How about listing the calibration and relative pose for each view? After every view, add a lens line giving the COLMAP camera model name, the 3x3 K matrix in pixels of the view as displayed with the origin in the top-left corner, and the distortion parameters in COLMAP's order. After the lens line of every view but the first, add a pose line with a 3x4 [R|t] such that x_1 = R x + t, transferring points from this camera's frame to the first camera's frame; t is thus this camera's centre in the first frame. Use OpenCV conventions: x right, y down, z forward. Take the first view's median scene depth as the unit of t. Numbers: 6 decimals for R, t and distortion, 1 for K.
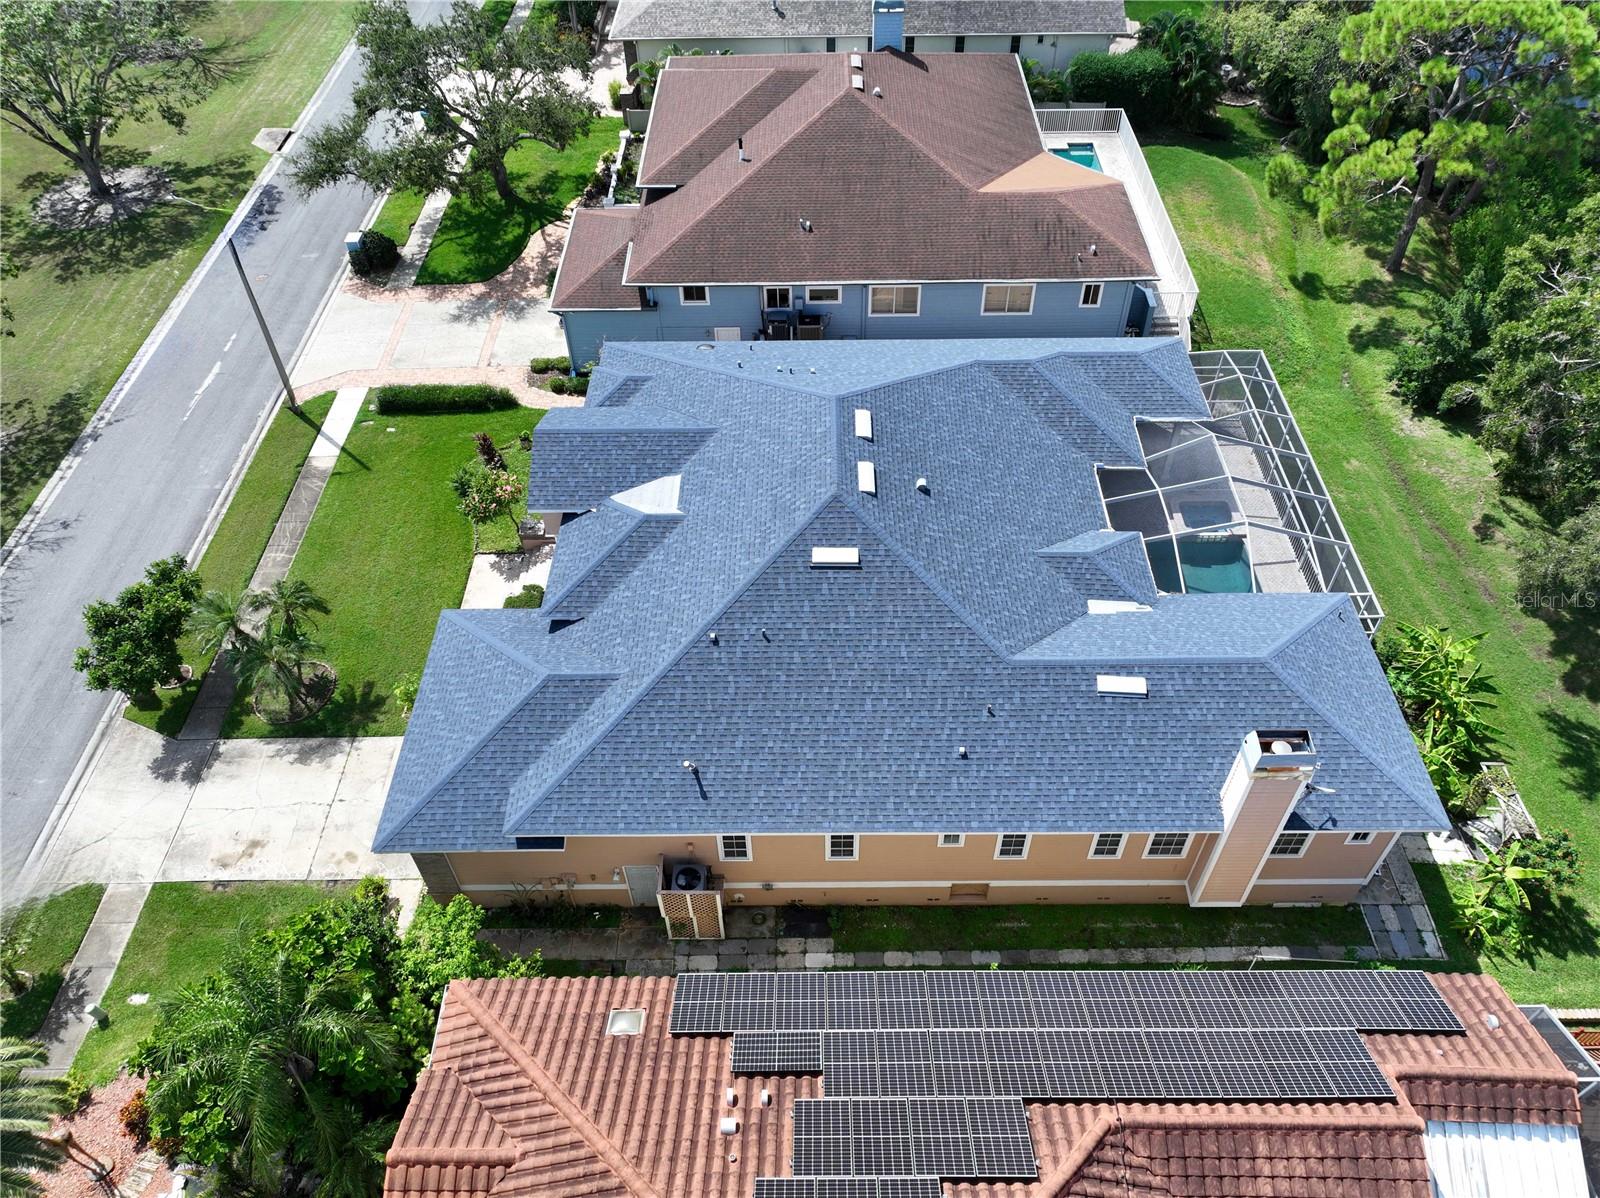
lens RADIAL K [[1129.9, 0, 823.0], [0, 1129.9, 597.3], [0, 0, 1]] dist [0.007412, -0.000750]
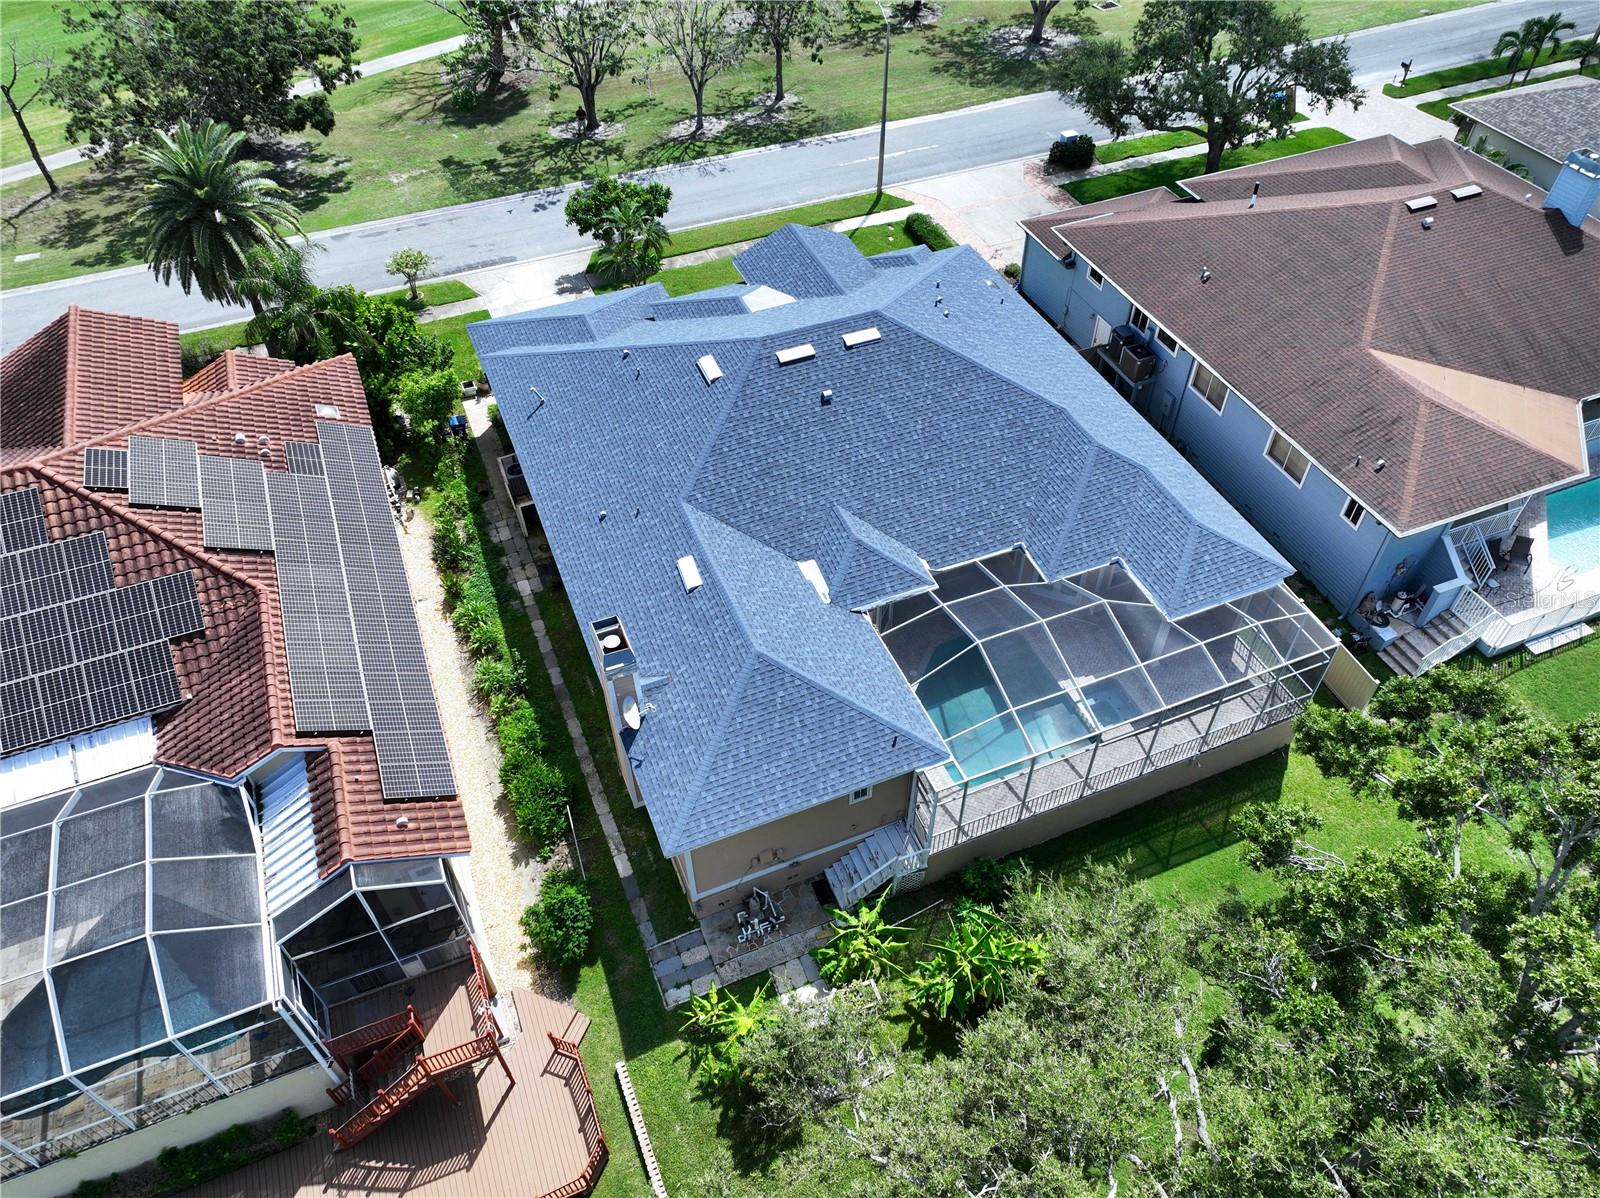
lens RADIAL K [[1129.9, 0, 823.0], [0, 1129.9, 597.3], [0, 0, 1]] dist [0.007412, -0.000750]
pose [[0.384700, 0.675171, -0.629404, 0.872385], [-0.674516, 0.671110, 0.307635, -0.288363], [0.630106, 0.306196, 0.713590, 0.230356]]
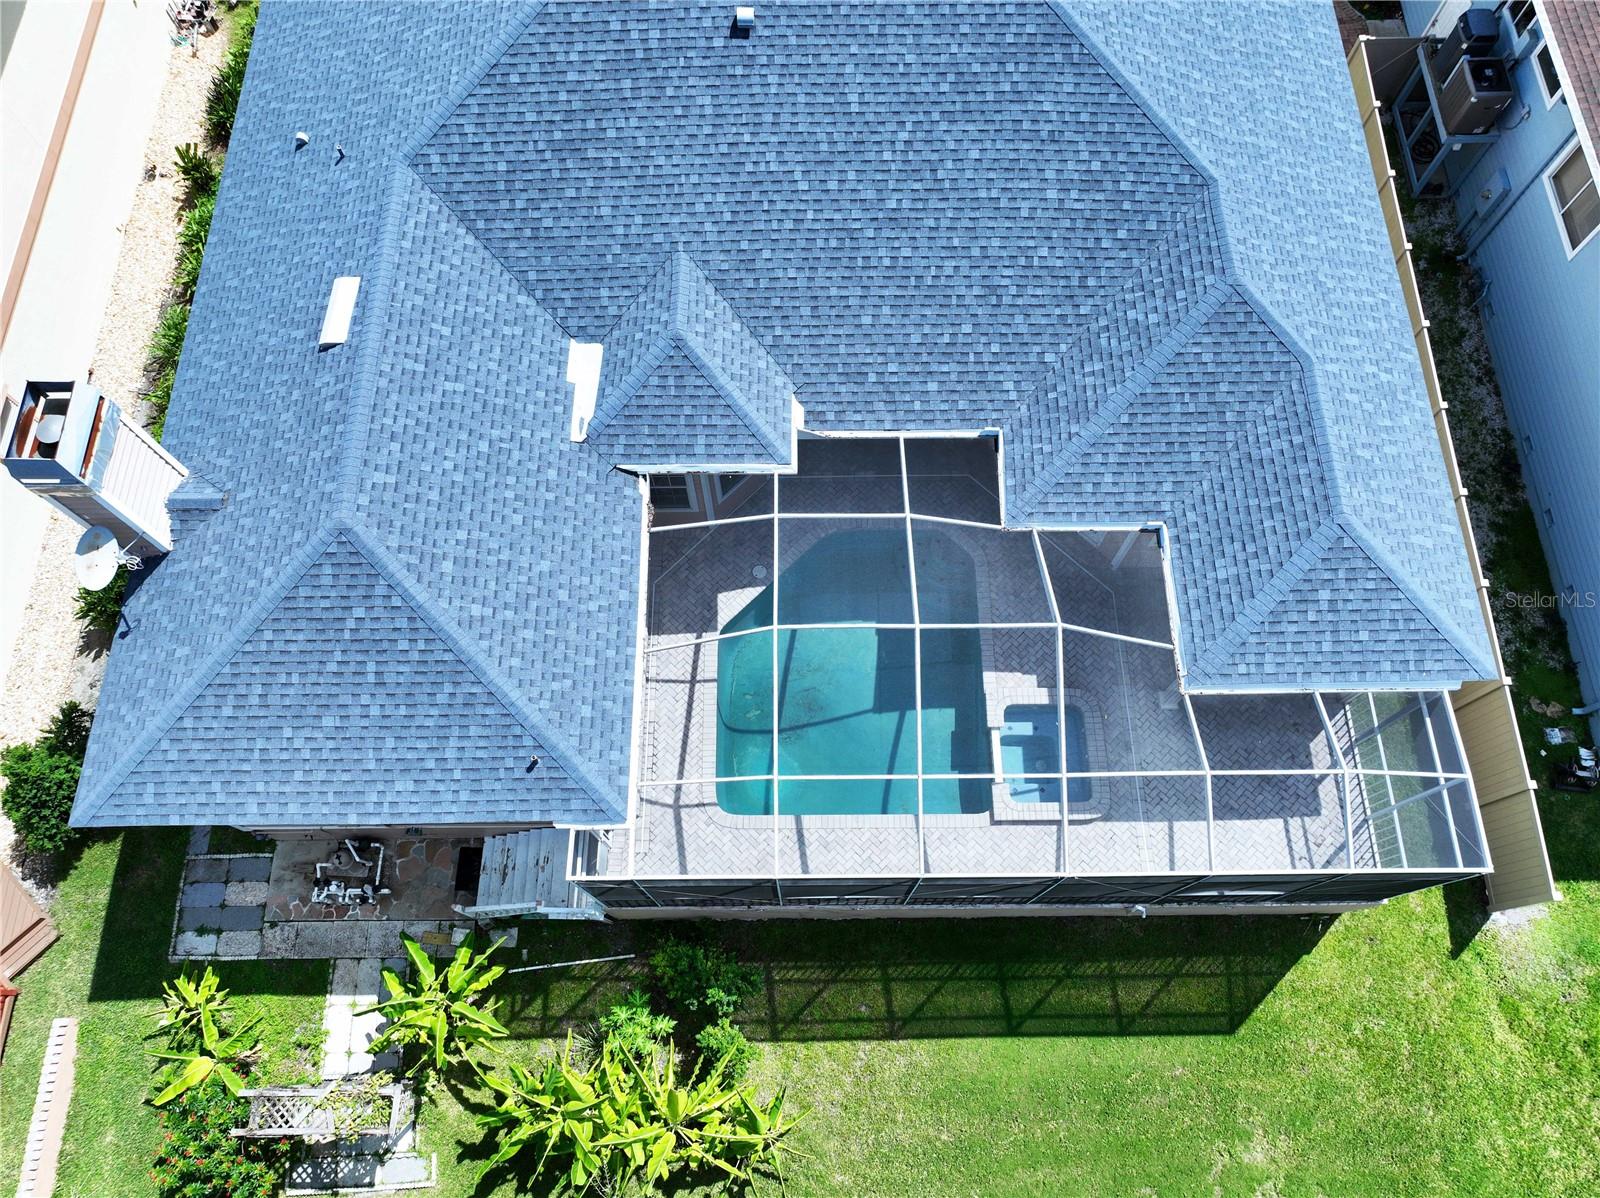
lens RADIAL K [[1129.9, 0, 823.0], [0, 1129.9, 597.3], [0, 0, 1]] dist [0.007412, -0.000750]
pose [[0.004440, 0.929679, -0.368343, 0.529595], [-0.728237, 0.255441, 0.635941, -0.387649], [0.685311, 0.265417, 0.678161, 0.666195]]
